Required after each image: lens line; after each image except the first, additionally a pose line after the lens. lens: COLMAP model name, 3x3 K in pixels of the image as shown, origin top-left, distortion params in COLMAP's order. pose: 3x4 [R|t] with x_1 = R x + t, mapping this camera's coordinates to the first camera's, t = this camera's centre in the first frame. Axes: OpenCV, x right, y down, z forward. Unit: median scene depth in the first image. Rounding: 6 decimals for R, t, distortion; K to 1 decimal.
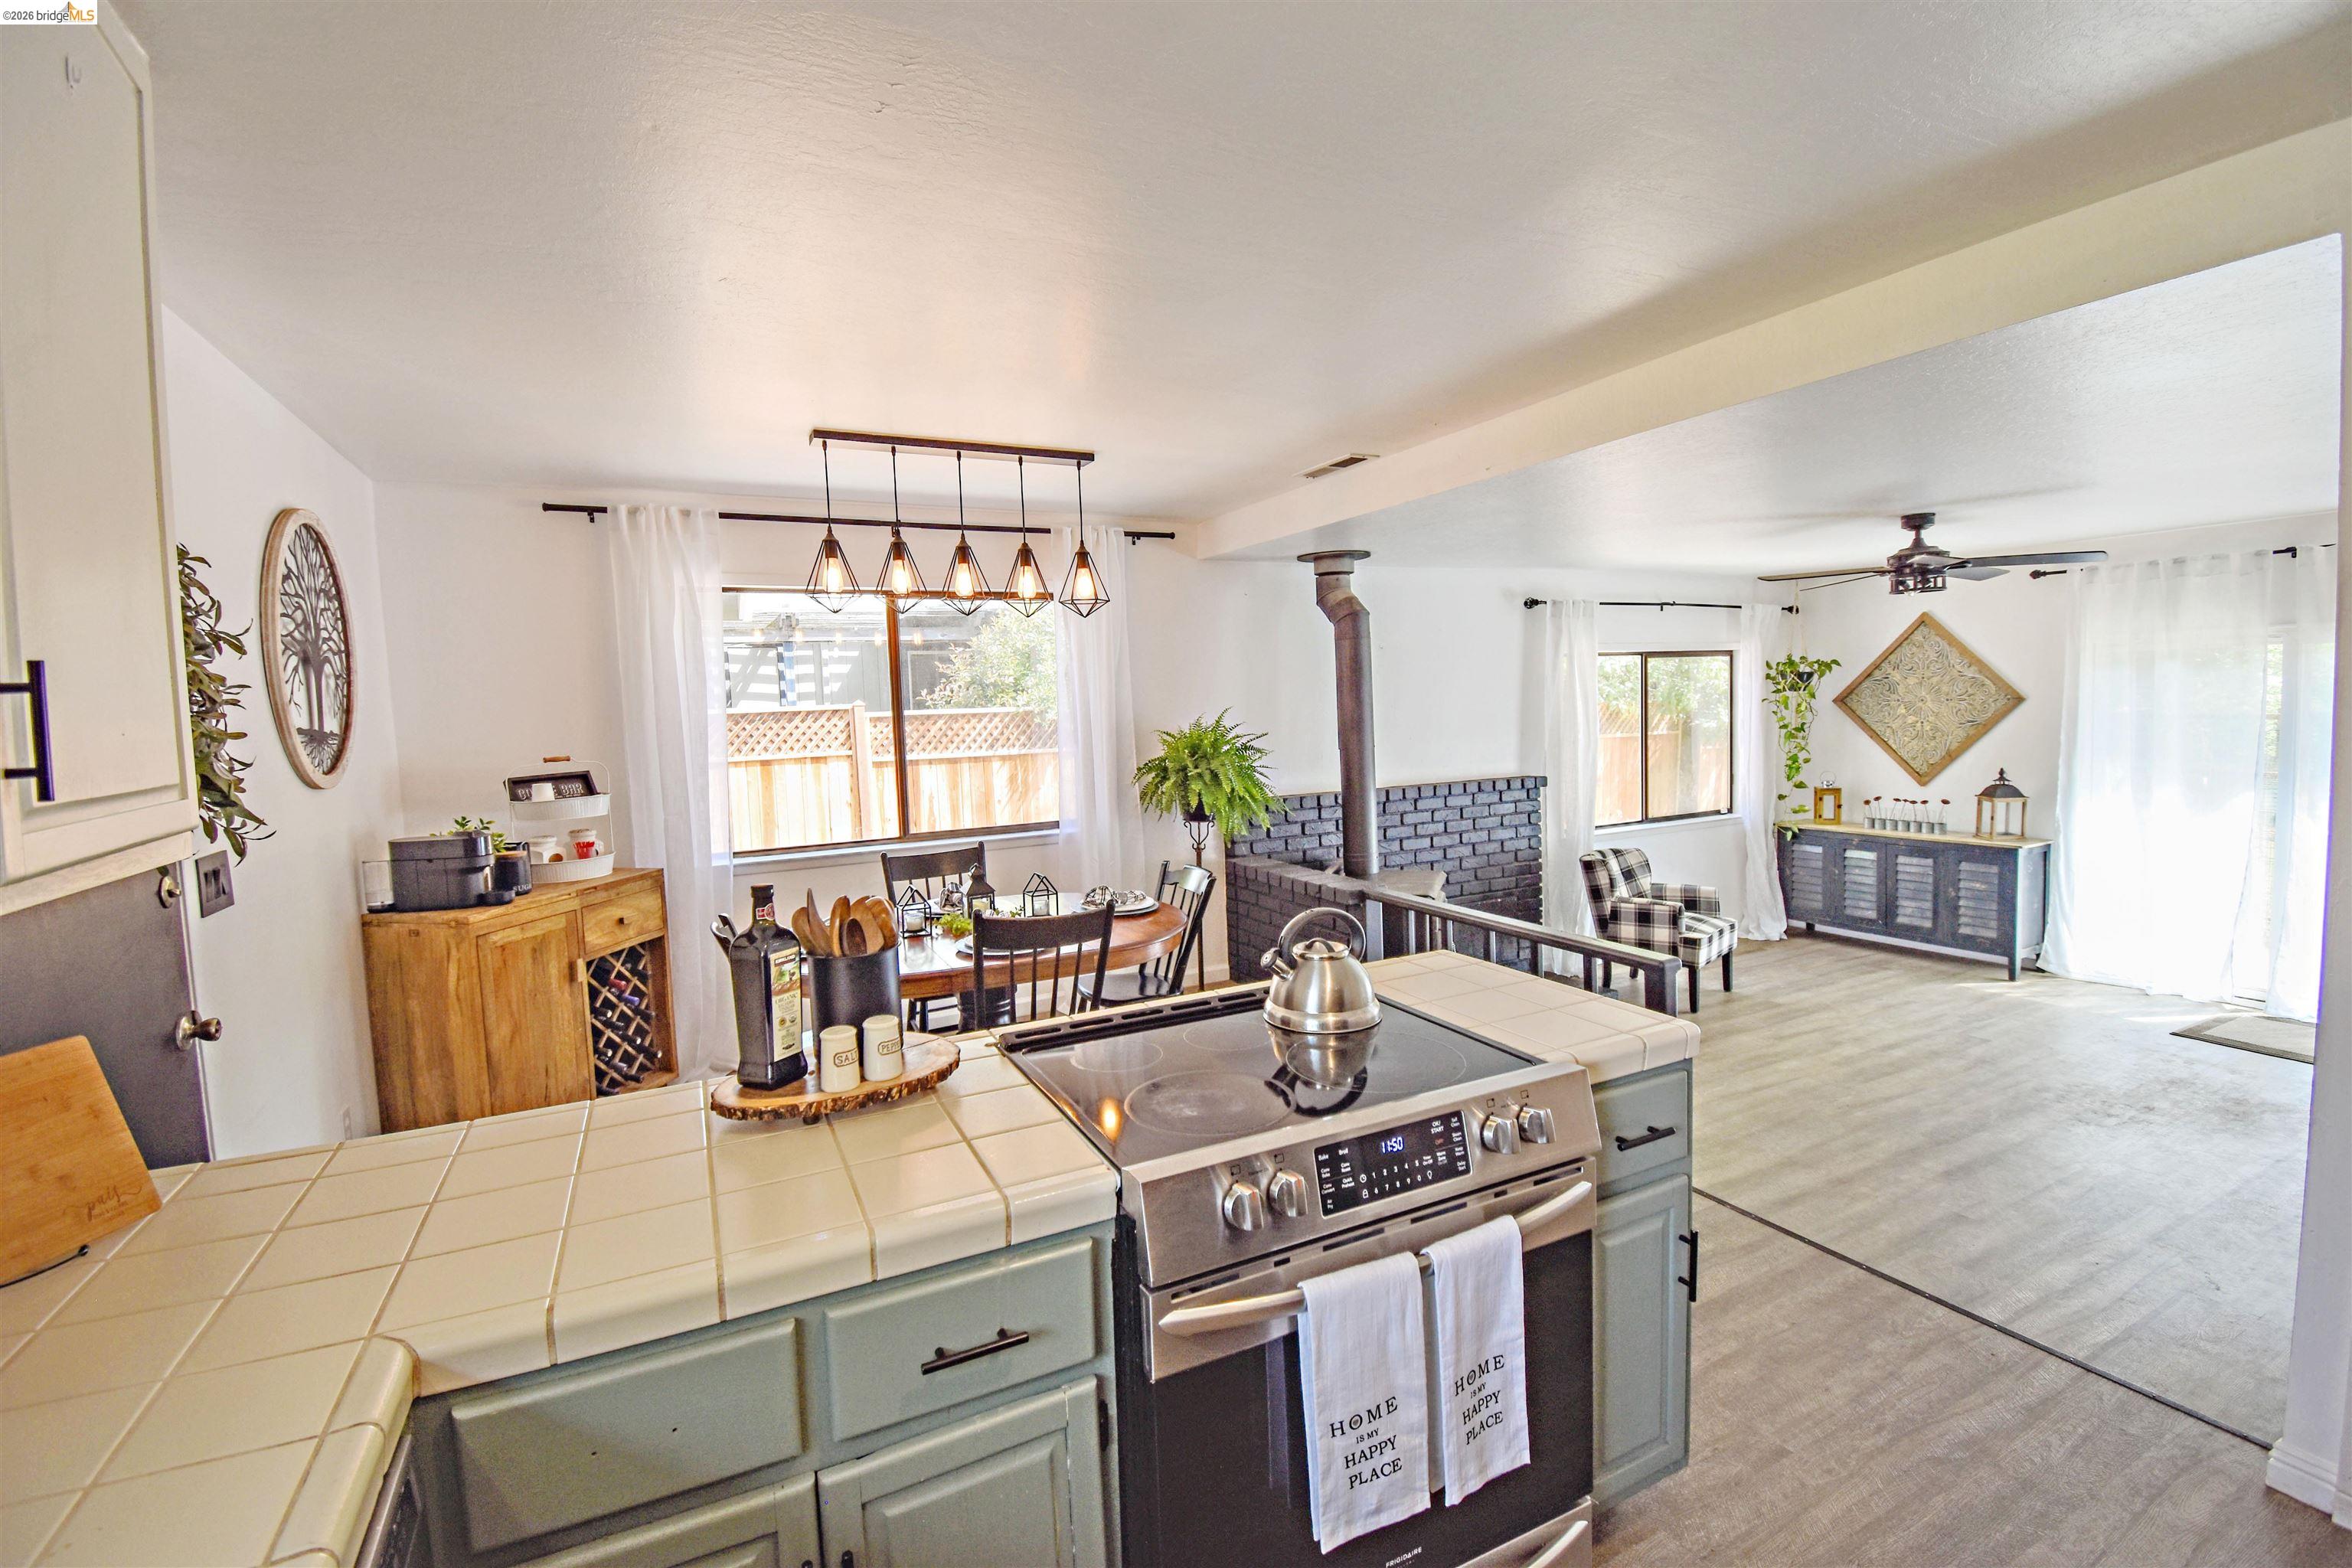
lens RADIAL K [[1024.9, 0, 1179.8], [0, 1024.9, 777.5], [0, 0, 1]] dist [0.018423, -0.025079]
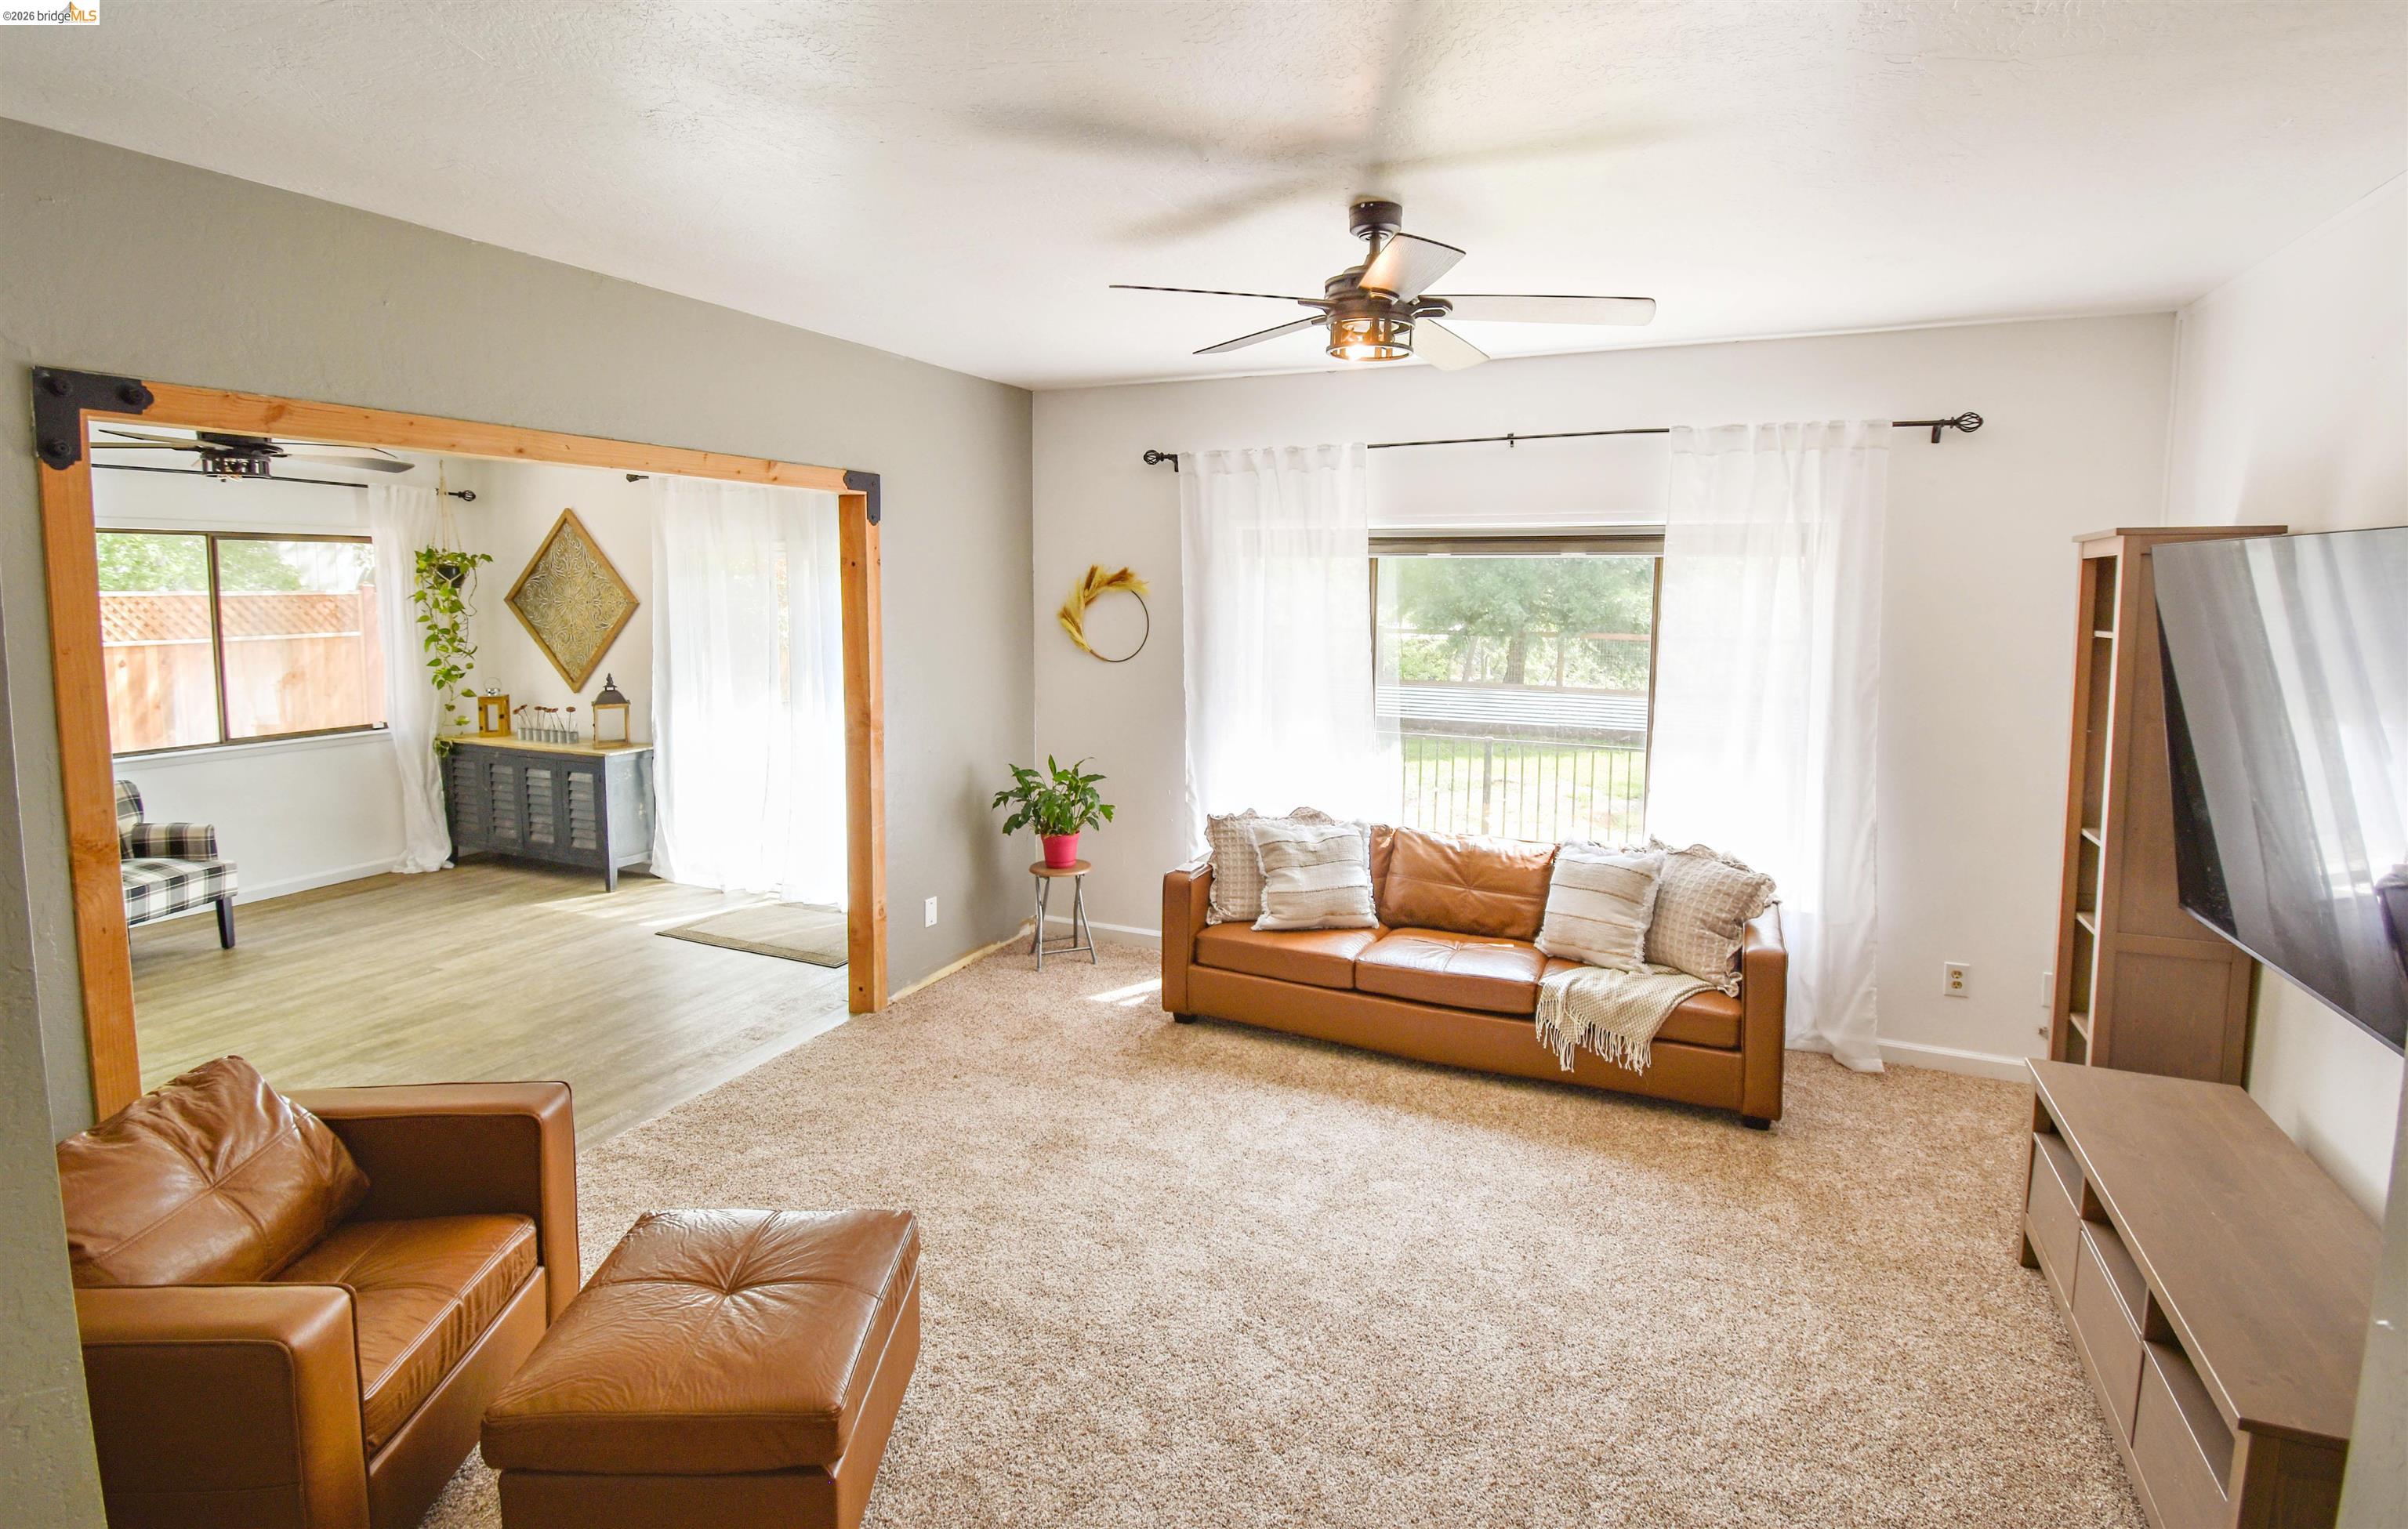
lens RADIAL K [[1141.4, 0, 1212.7], [0, 1141.4, 686.9], [0, 0, 1]] dist [-0.000483, -0.000312]
pose [[0.767101, -0.015088, 0.641349, 0.527531], [0.011386, 0.999886, 0.009904, -0.001106], [-0.641425, -0.000295, 0.767186, -0.193628]]
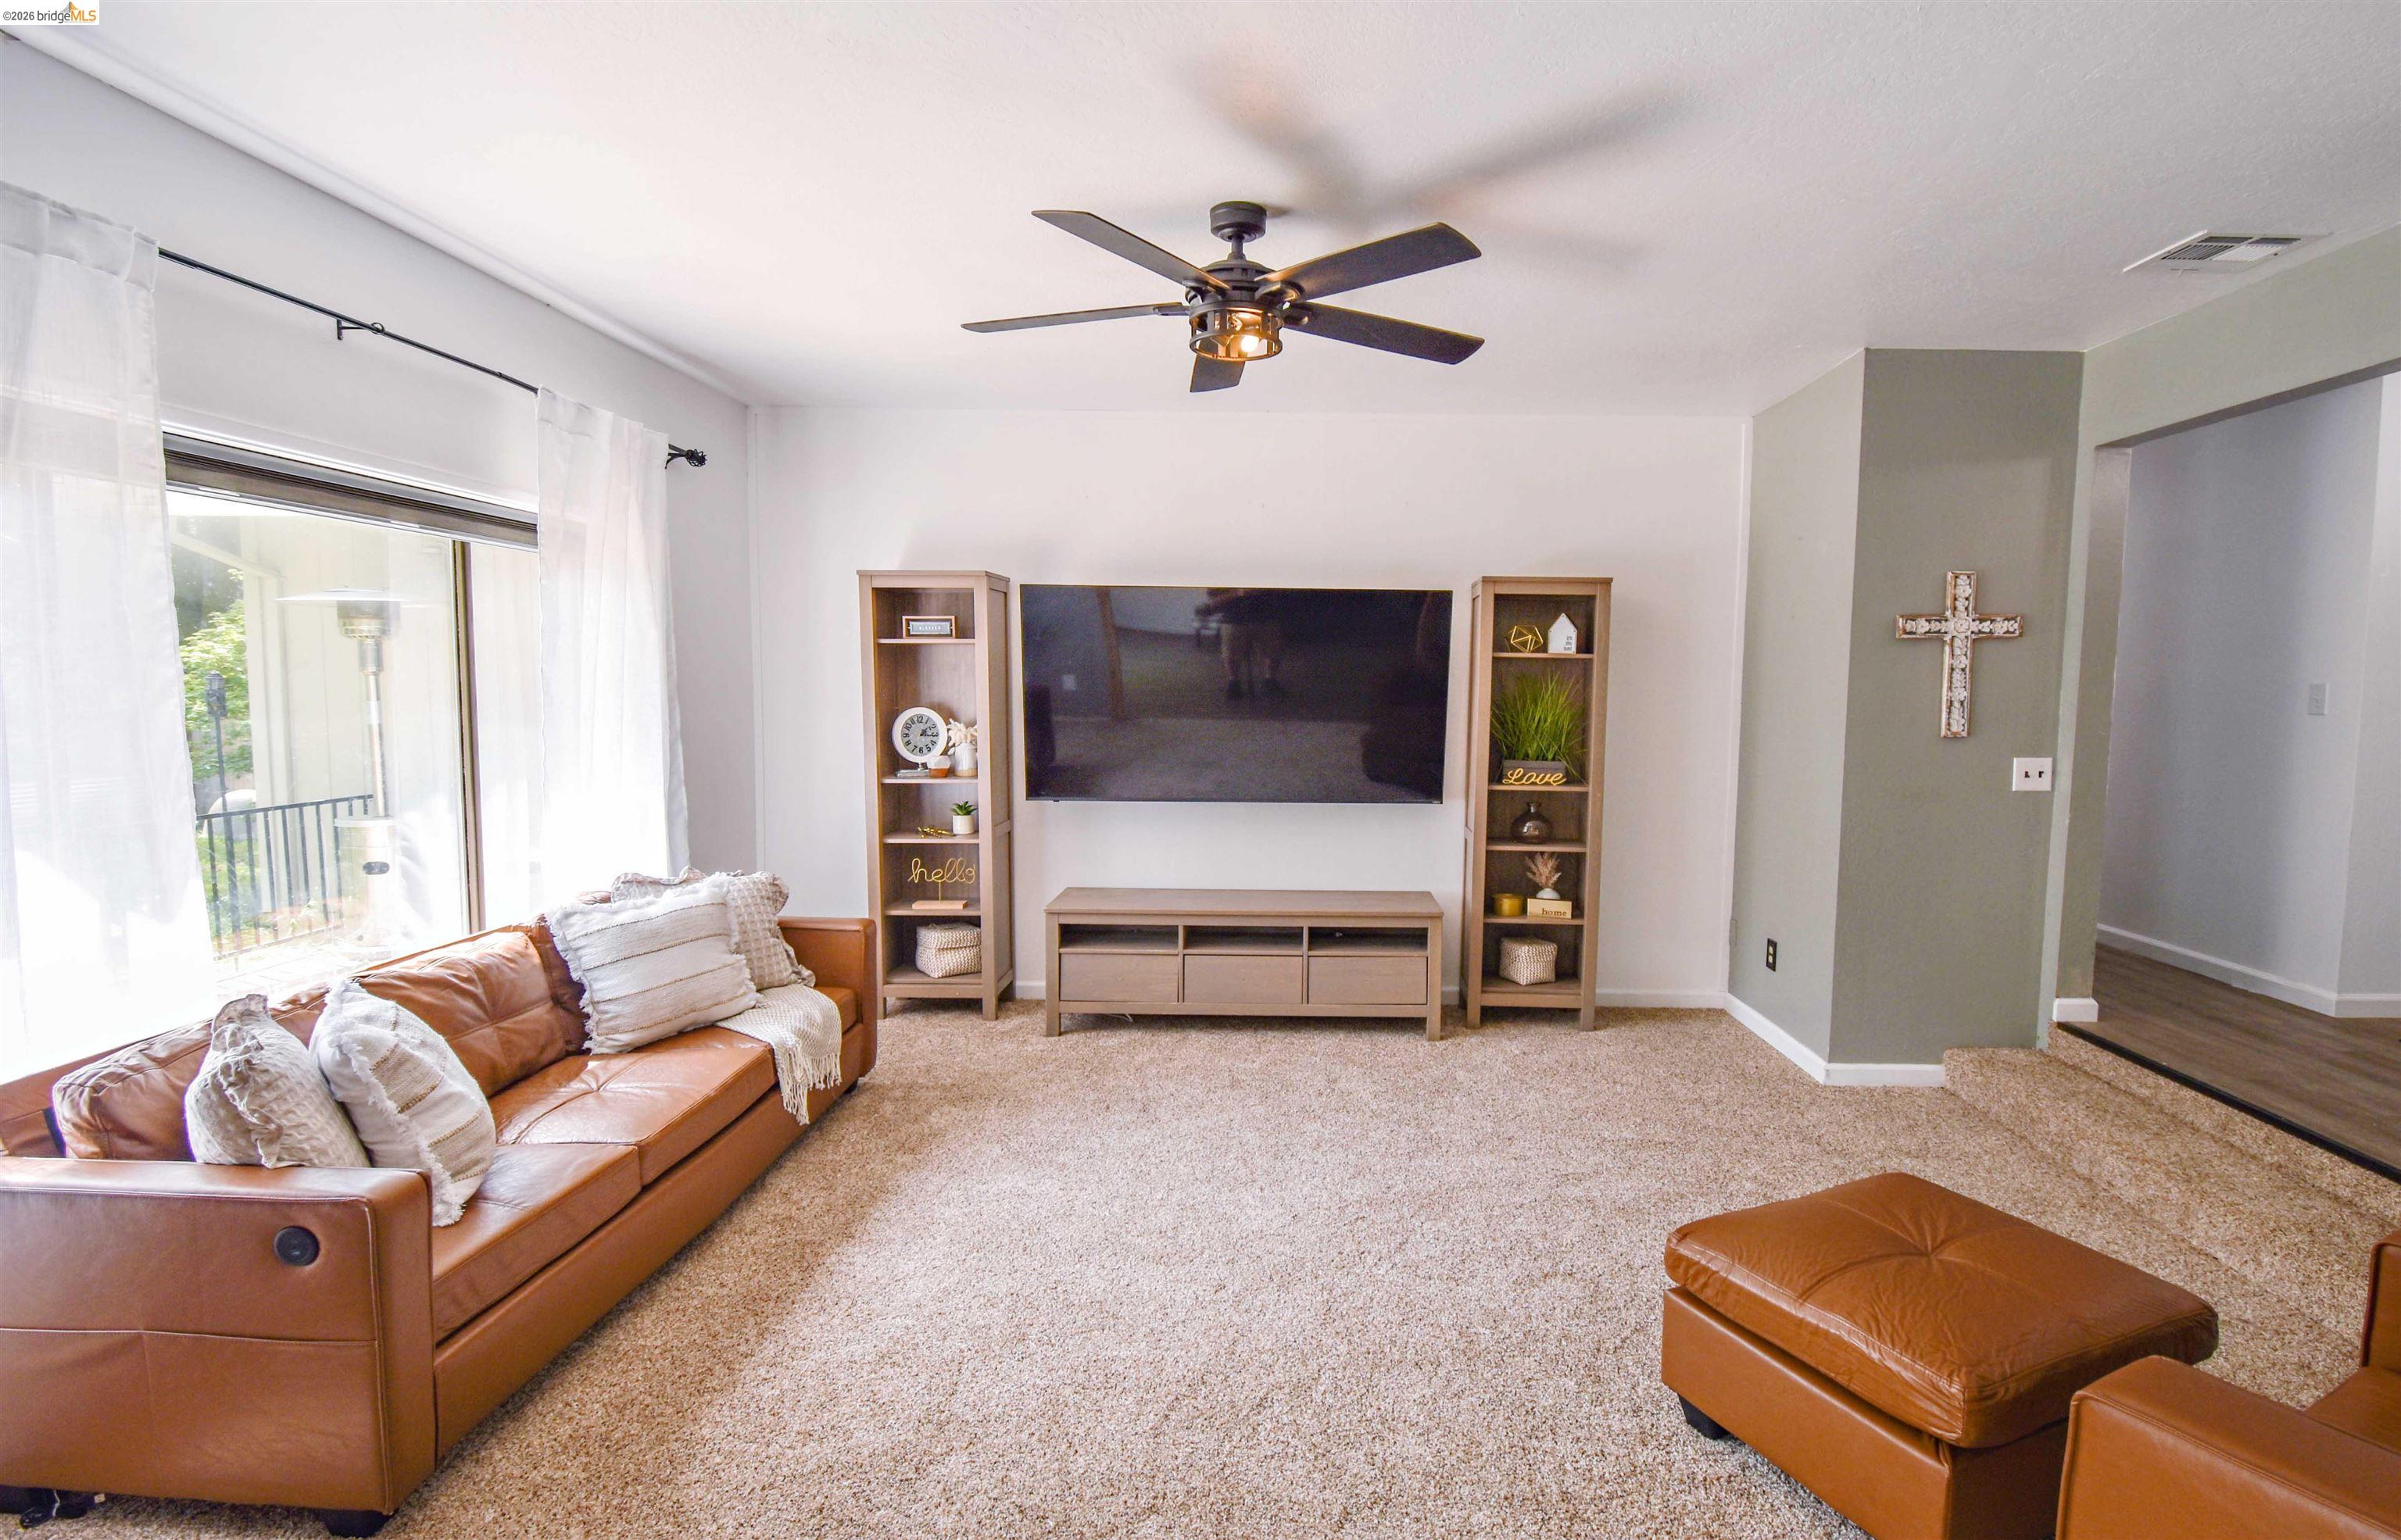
lens RADIAL K [[1106.4, 0, 1346.1], [0, 1106.4, 770.6], [0, 0, 1]] dist [0.001014, 0.000294]
pose [[-0.917303, -0.008771, 0.398094, 0.609662], [0.047702, 0.990137, 0.131732, -0.015146], [-0.395323, 0.139828, -0.907837, 0.521732]]
